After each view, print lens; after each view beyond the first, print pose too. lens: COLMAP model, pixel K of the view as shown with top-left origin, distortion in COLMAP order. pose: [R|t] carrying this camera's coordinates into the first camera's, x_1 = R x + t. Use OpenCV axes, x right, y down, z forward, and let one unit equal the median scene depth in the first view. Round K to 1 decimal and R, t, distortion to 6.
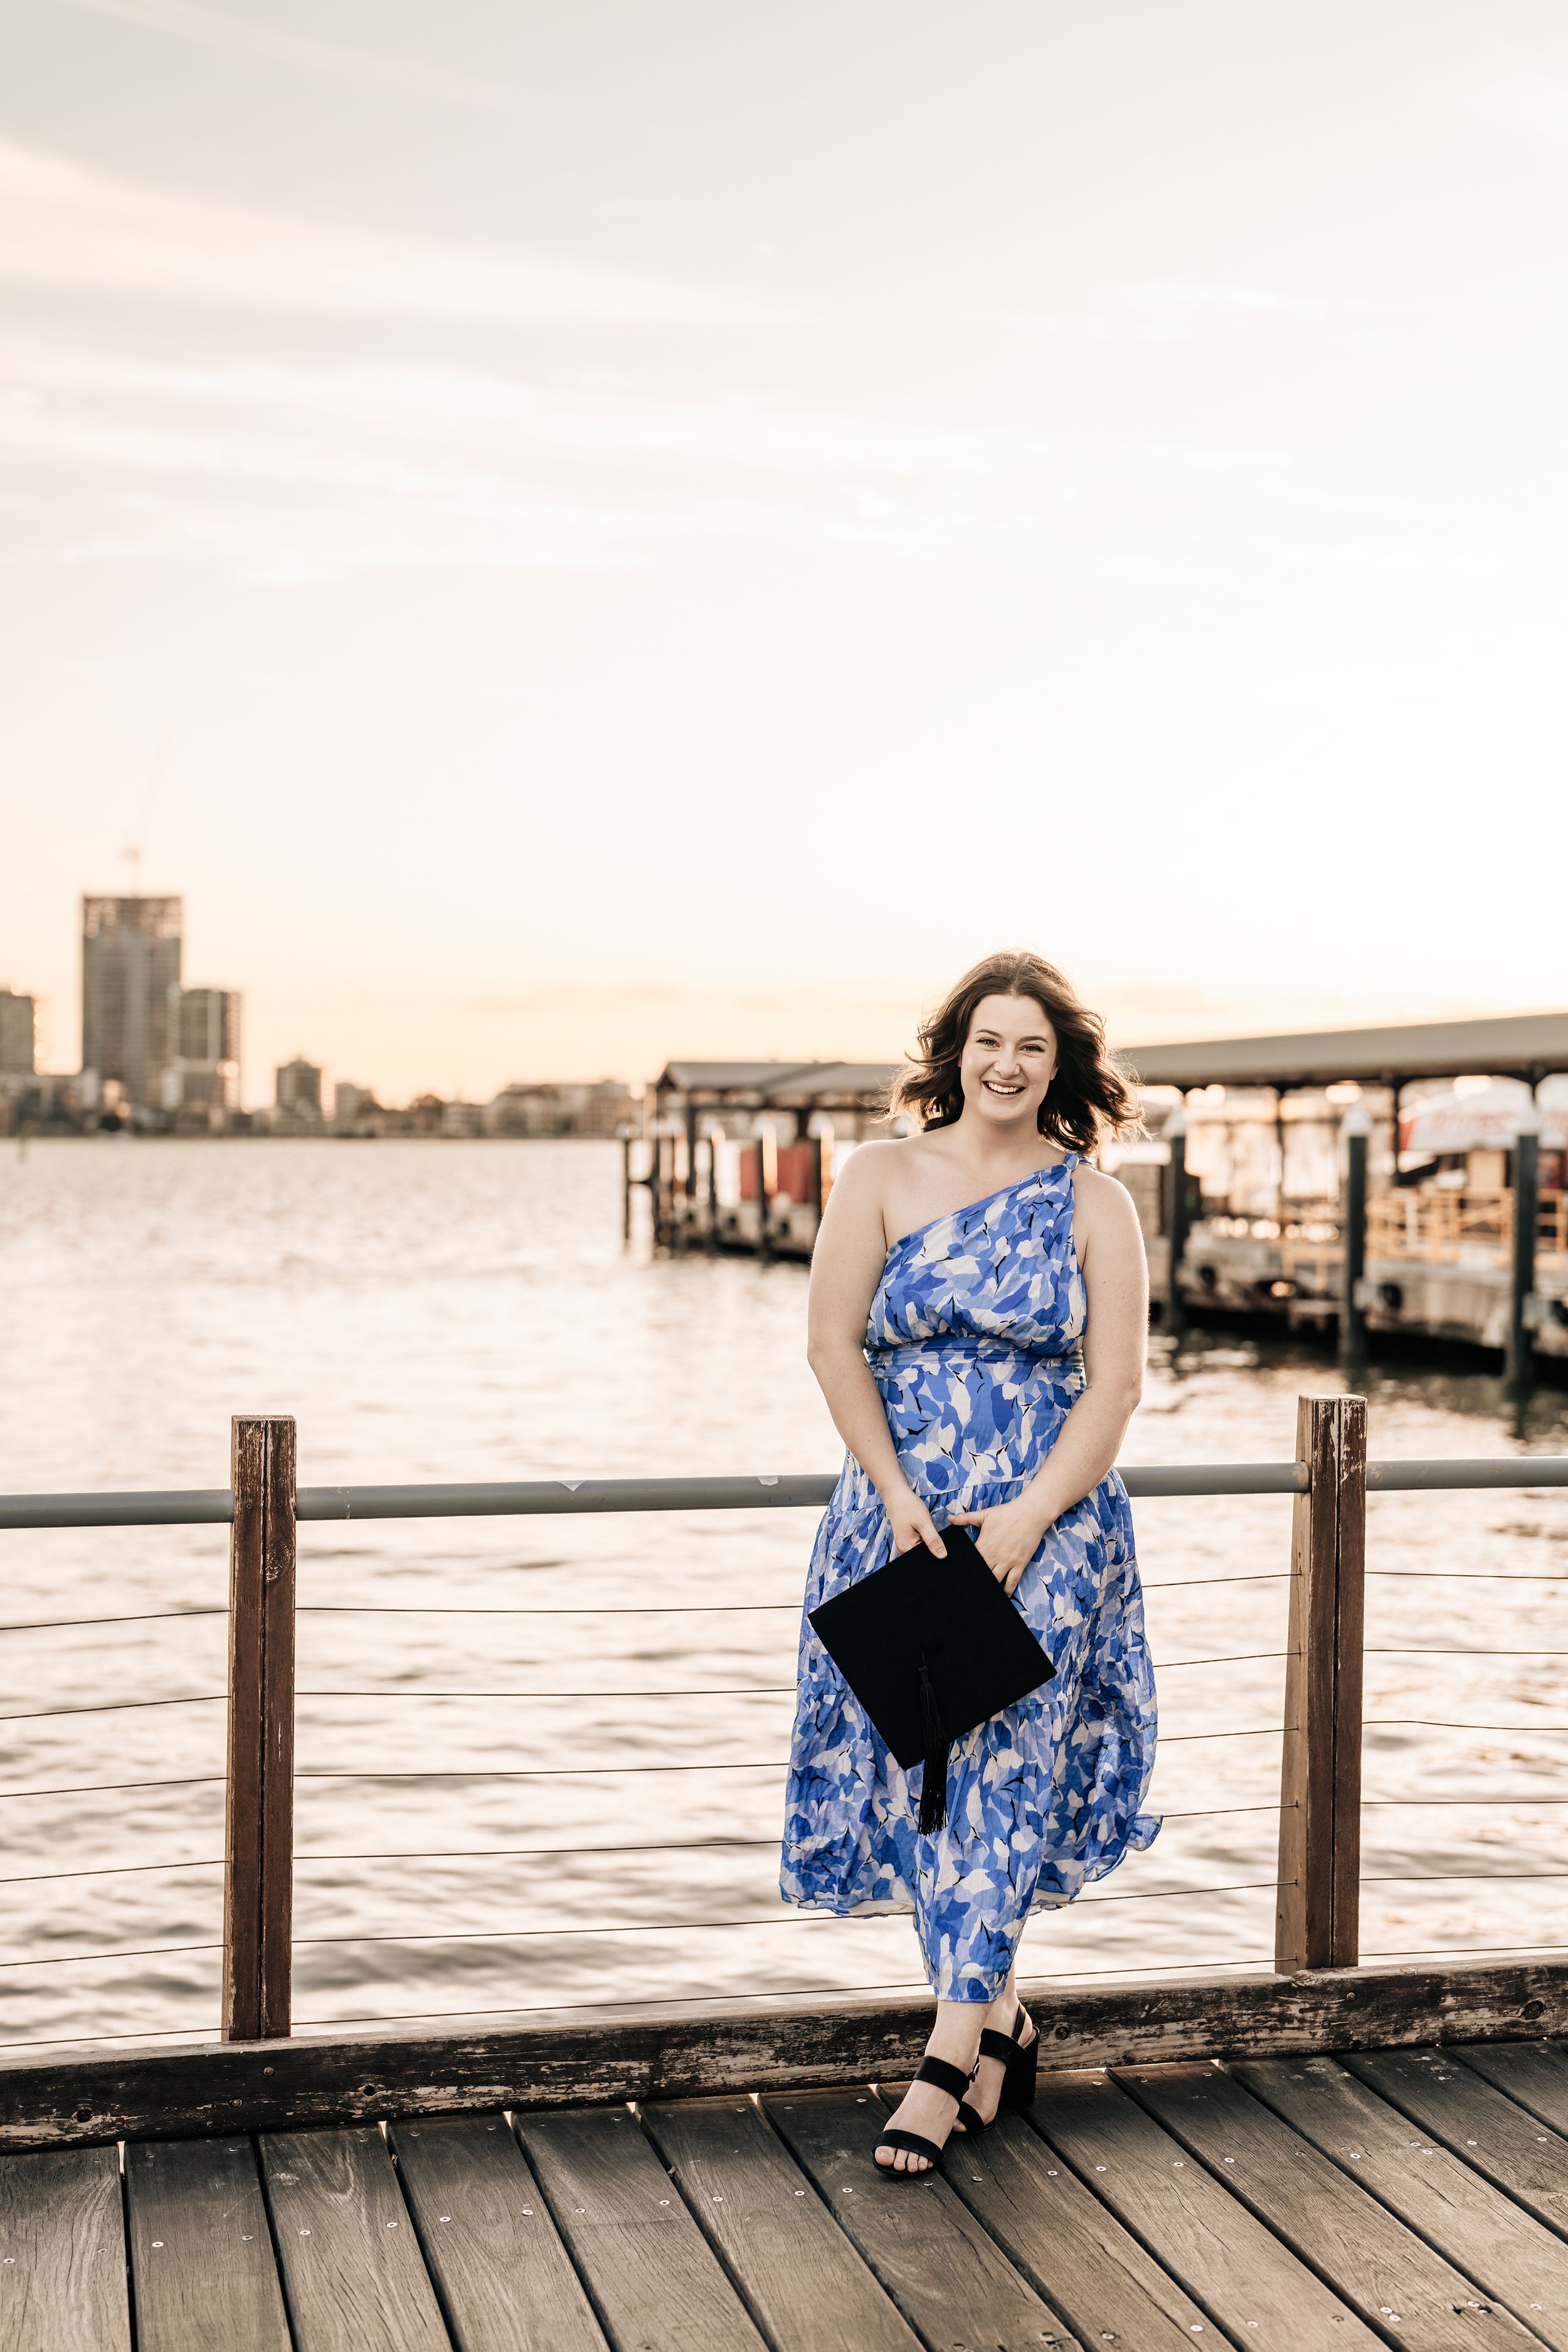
lens RADIAL K [[3251.6, 0, 781.0], [0, 3251.6, 1030.6], [0, 0, 1]] dist [-0.231782, 0.762980]
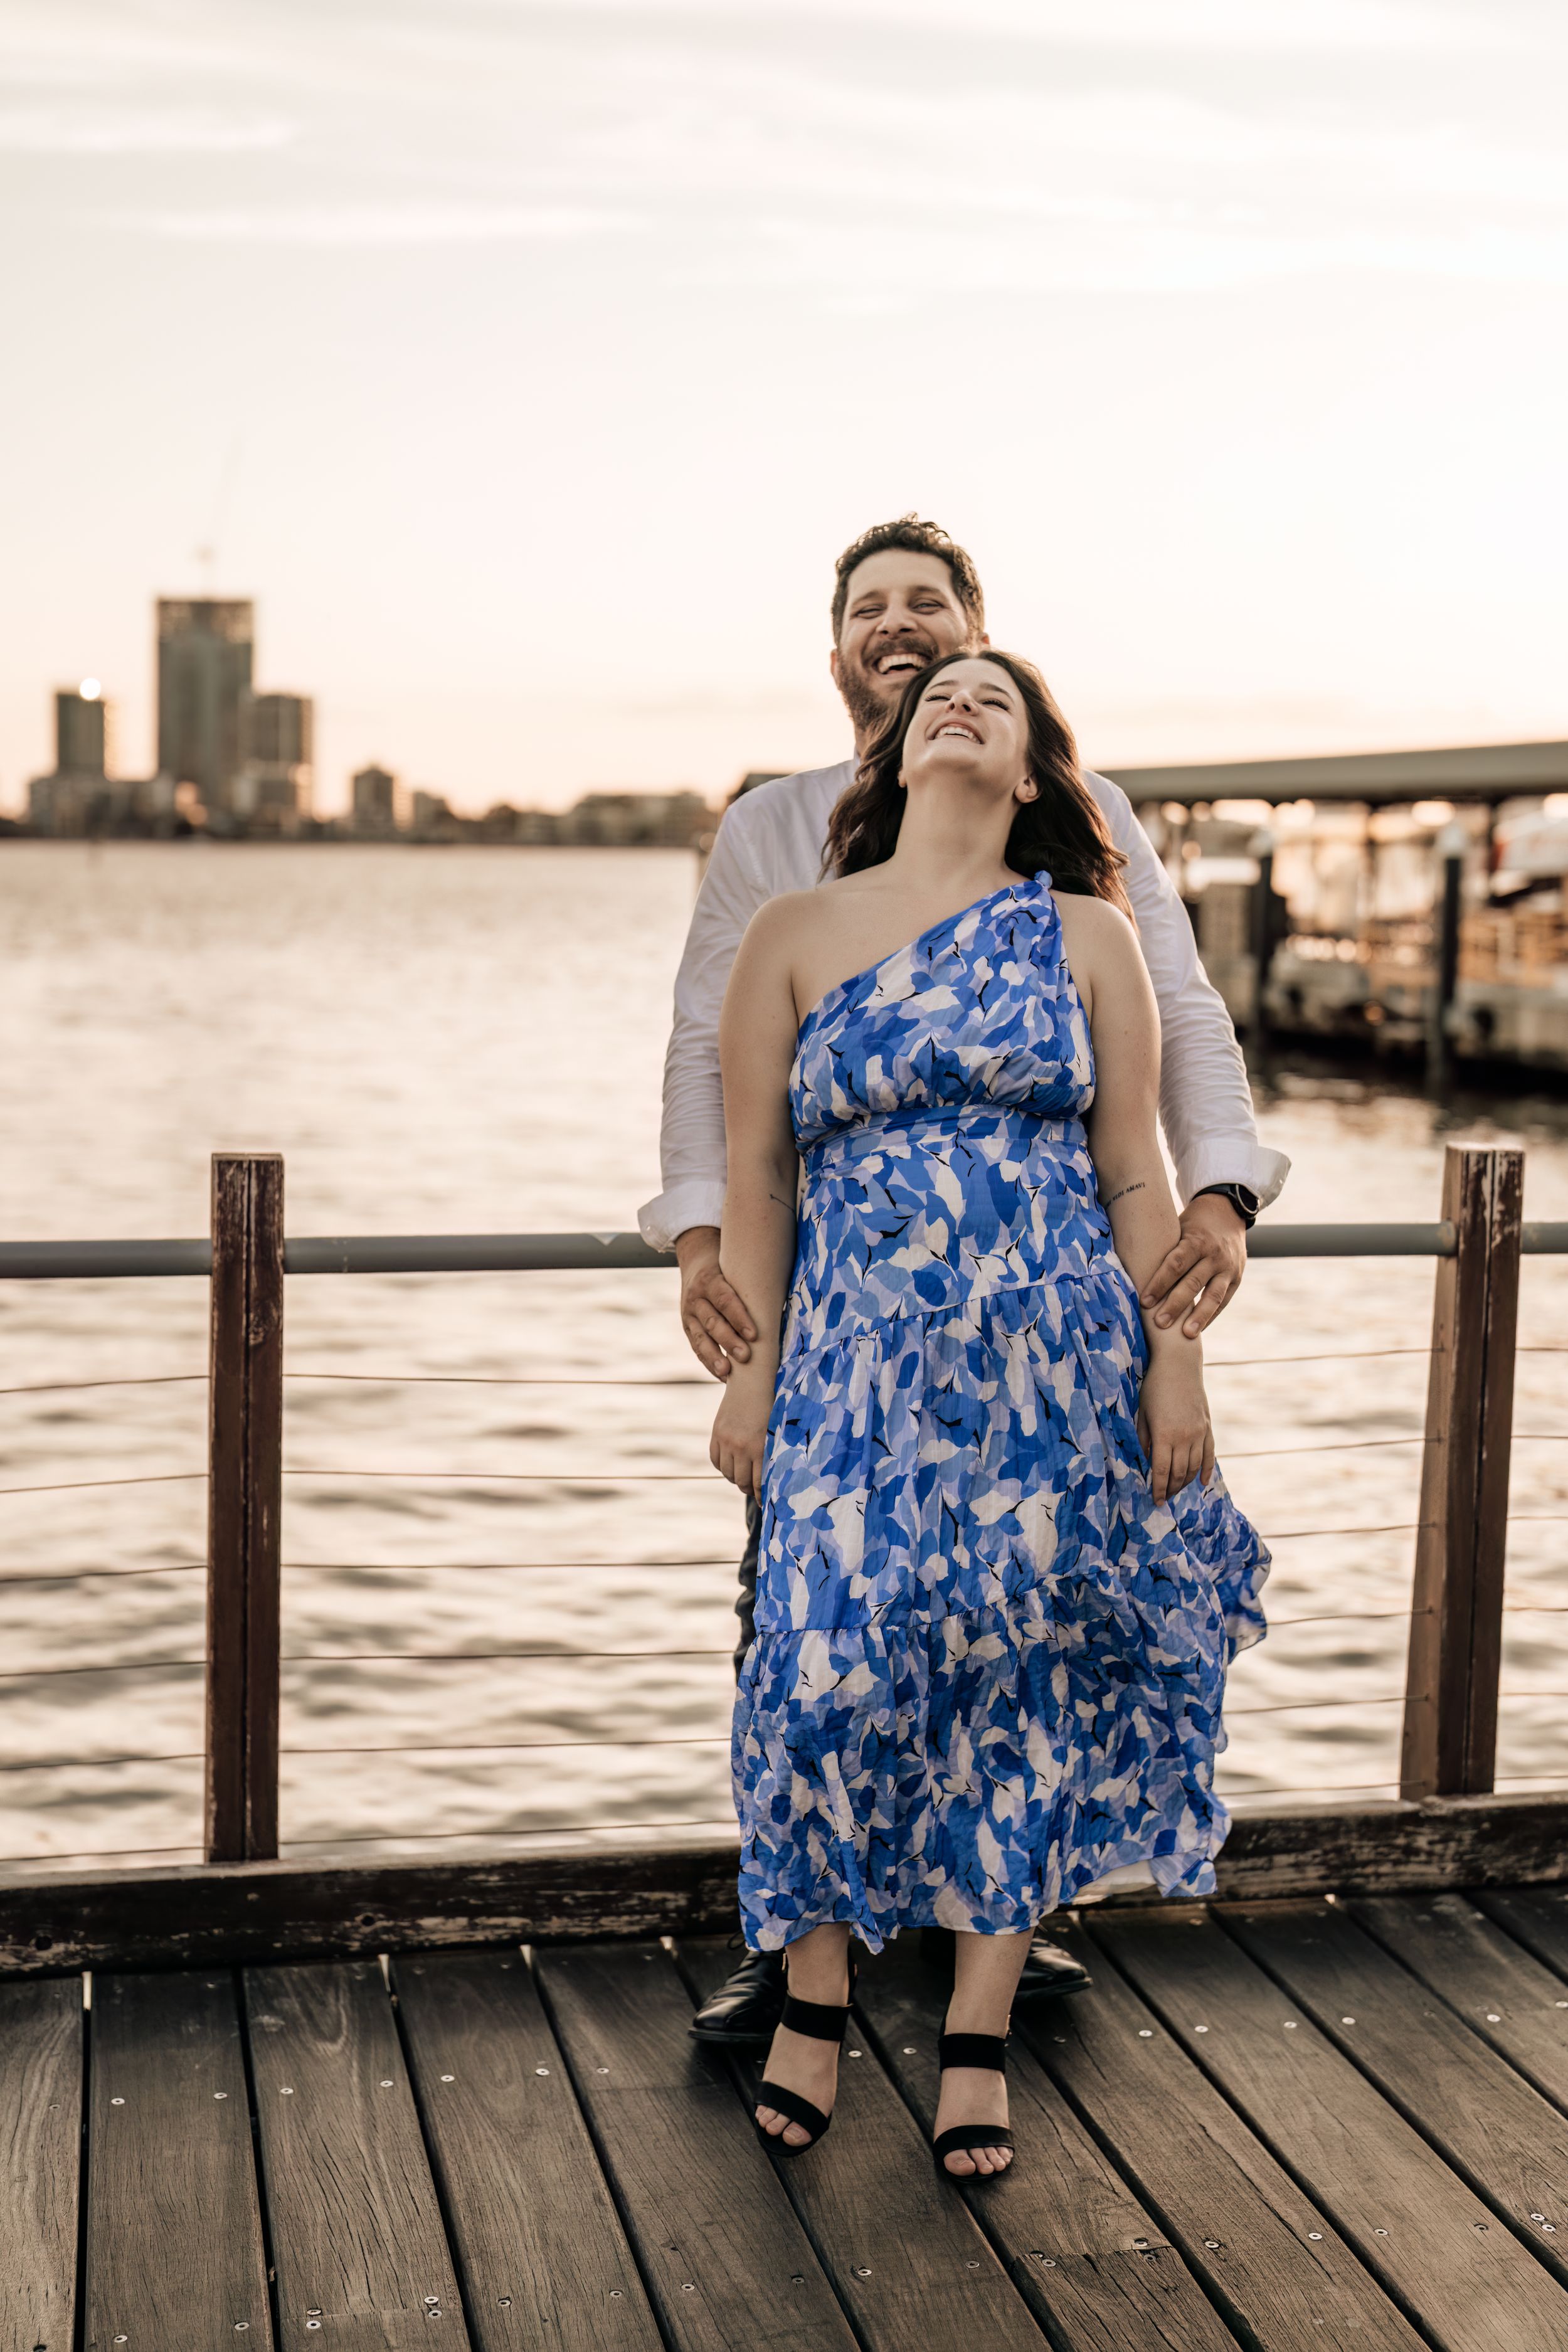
lens RADIAL K [[3251.6, 0, 781.0], [0, 3251.6, 1030.6], [0, 0, 1]] dist [-0.231782, 0.762980]
pose [[0.999622, 0.013517, -0.023935, 0.002511], [-0.011351, 0.996021, 0.088396, 0.008602], [0.025034, -0.088091, 0.995798, 0.145246]]
